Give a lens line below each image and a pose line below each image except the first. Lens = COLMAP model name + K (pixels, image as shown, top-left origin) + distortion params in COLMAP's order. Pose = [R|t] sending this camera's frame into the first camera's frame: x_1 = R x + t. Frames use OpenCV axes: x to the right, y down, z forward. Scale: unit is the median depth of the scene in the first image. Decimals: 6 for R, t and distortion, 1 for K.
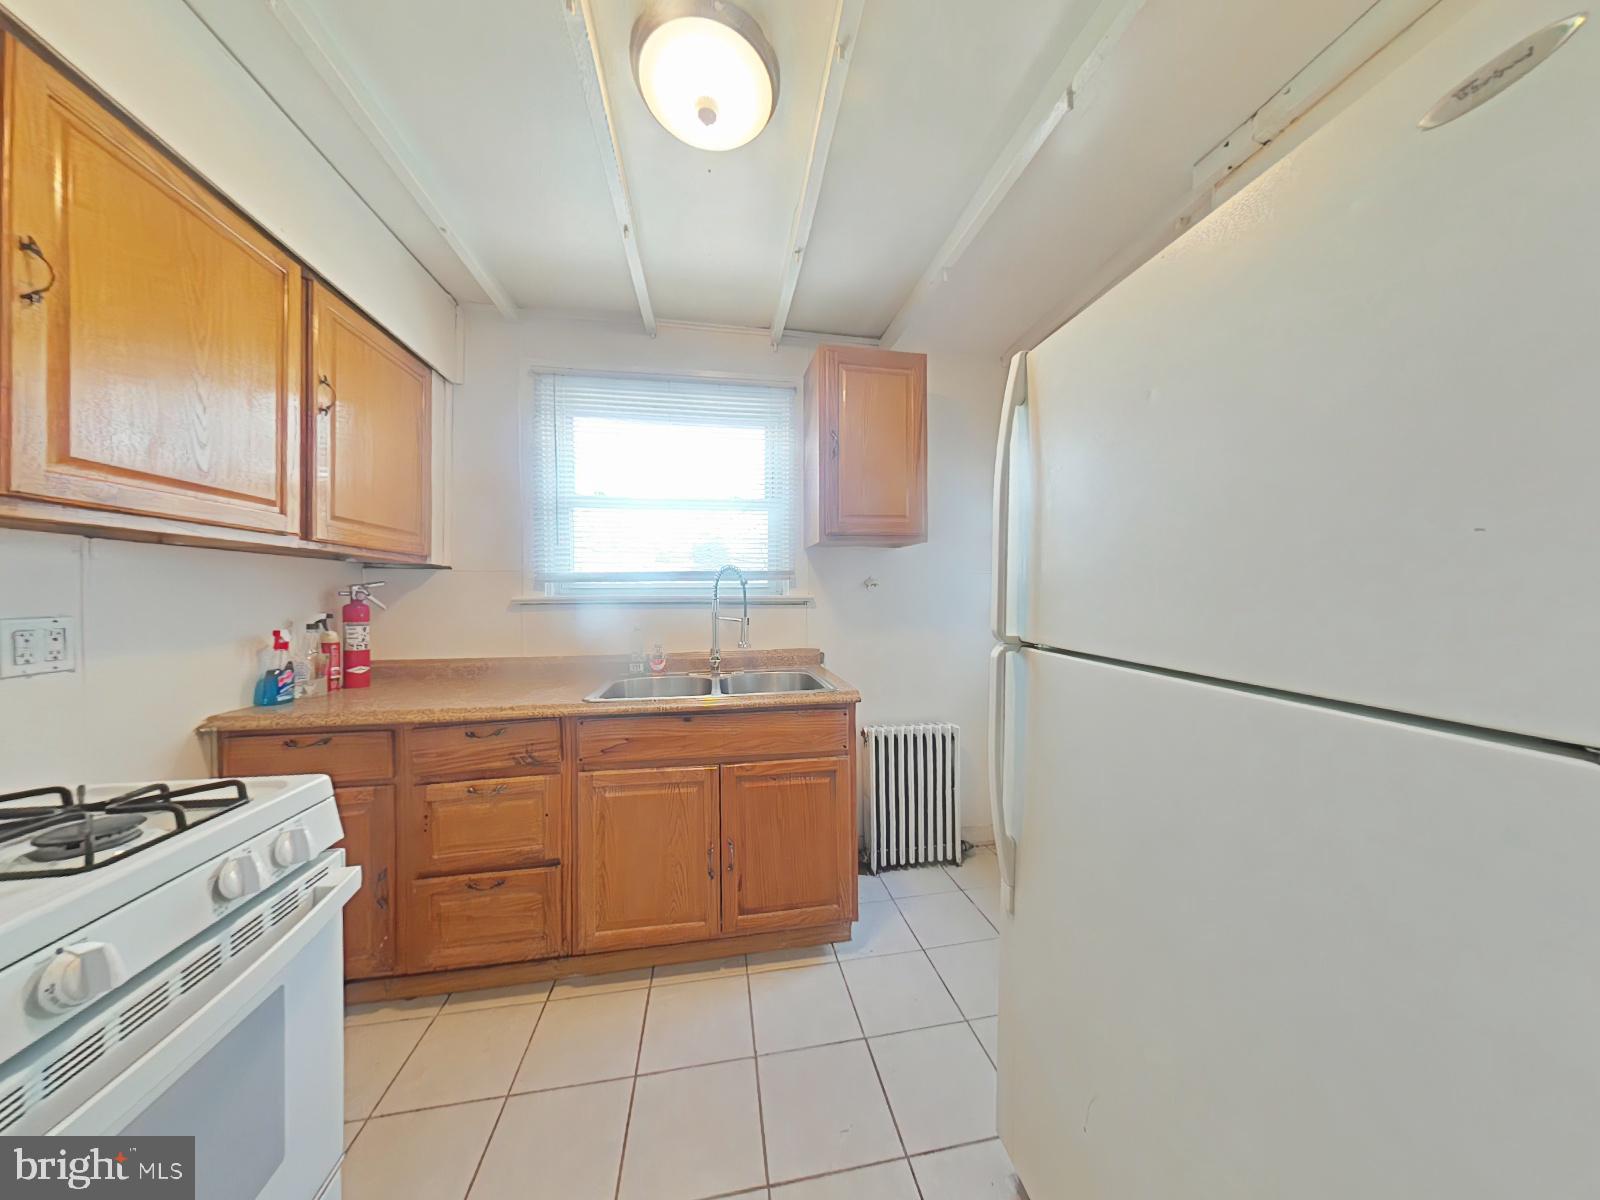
lens RADIAL K [[499.4, 0, 800.0], [0, 499.4, 600.0], [0, 0, 1]] dist [0.010731, -0.000187]
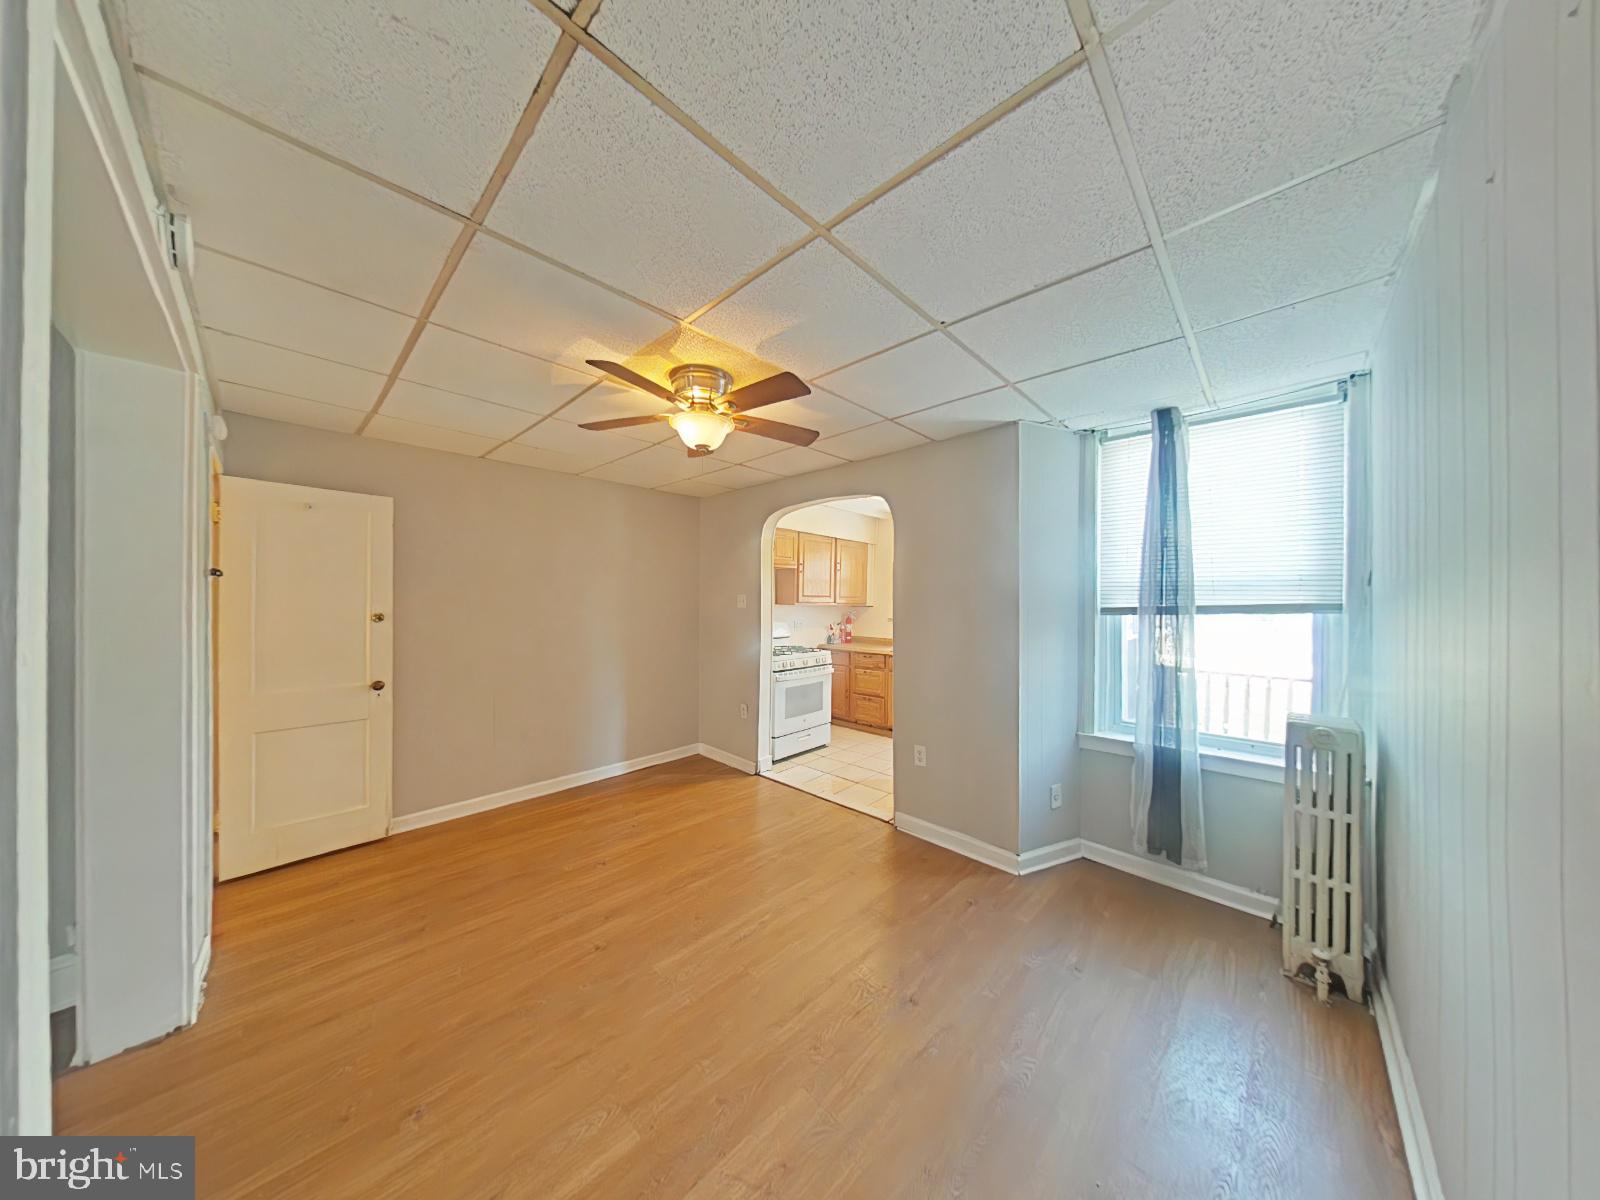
lens RADIAL K [[499.4, 0, 800.0], [0, 499.4, 600.0], [0, 0, 1]] dist [0.010731, -0.000187]
pose [[0.594549, 0.007728, -0.804022, 1.848680], [-0.018085, 0.999829, -0.003763, -0.108603], [0.803856, 0.016778, 0.594587, -1.434547]]
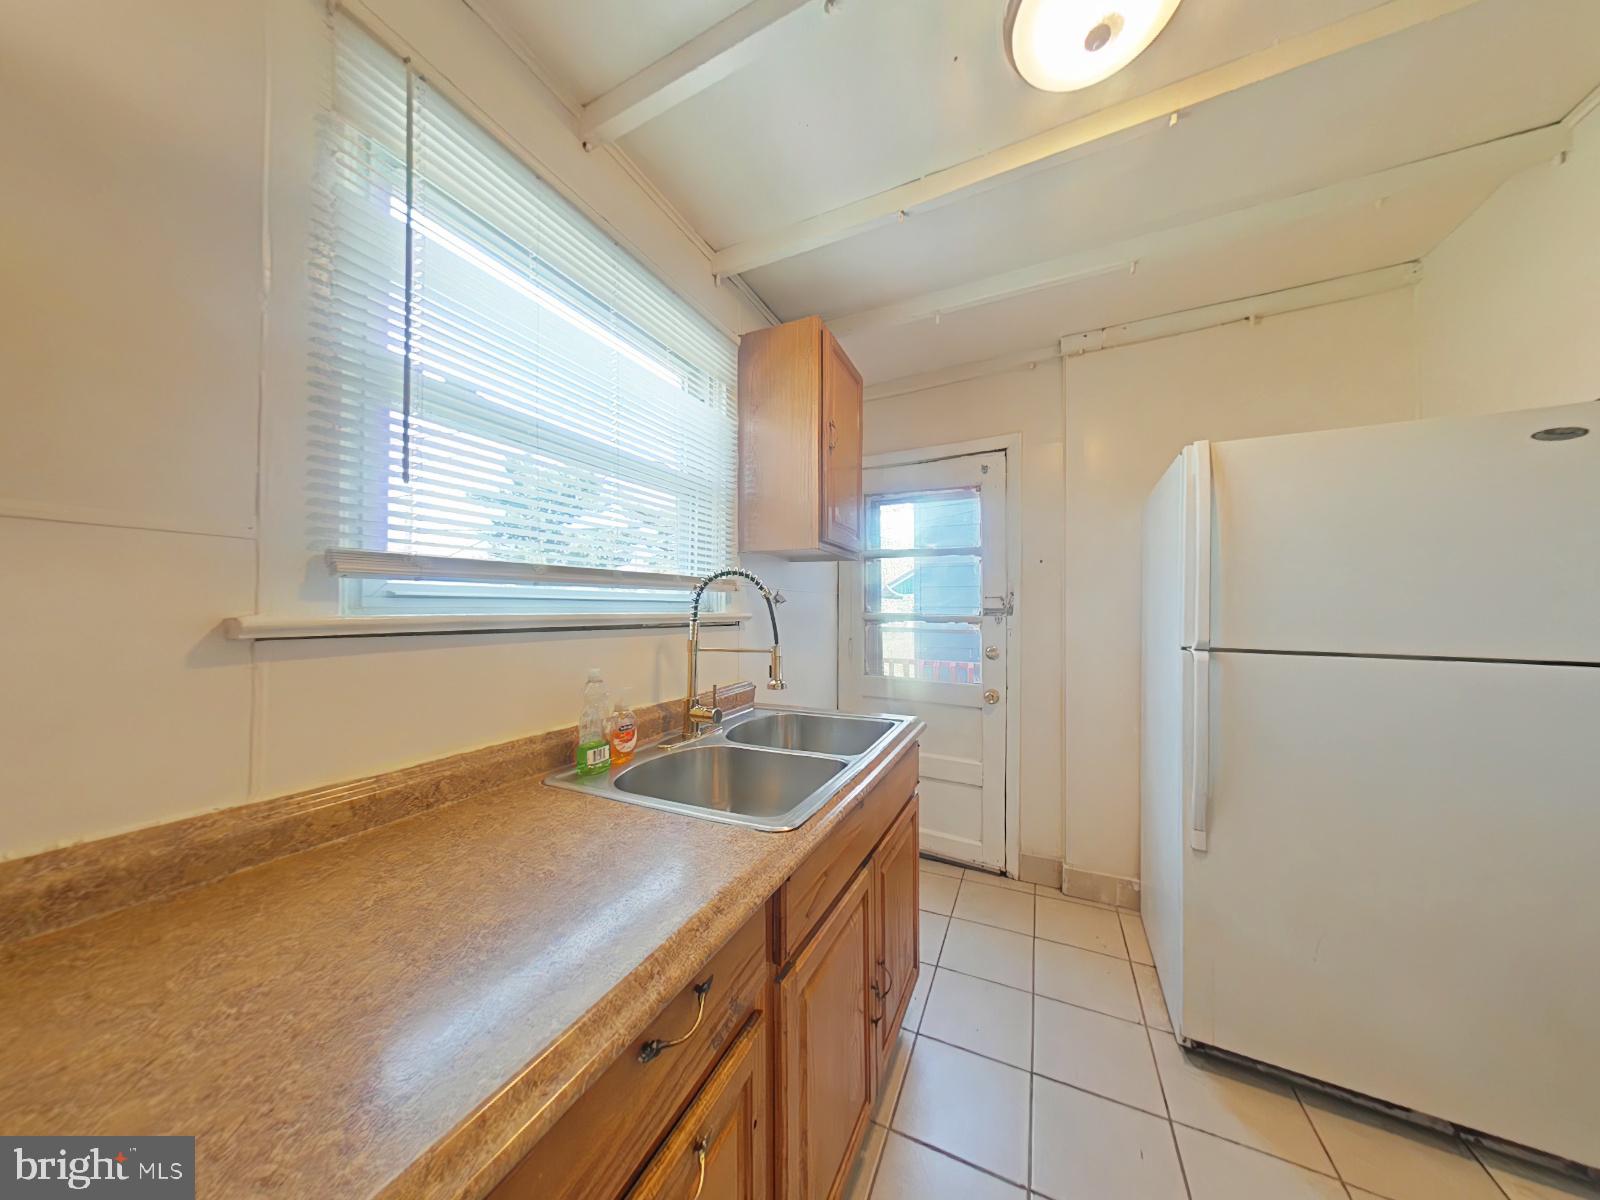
lens RADIAL K [[499.4, 0, 800.0], [0, 499.4, 600.0], [0, 0, 1]] dist [0.010731, -0.000187]
pose [[0.587108, 0.023257, 0.809175, -0.626323], [-0.001854, 0.999623, -0.027386, -0.010450], [-0.809507, 0.014578, 0.586930, 0.523427]]
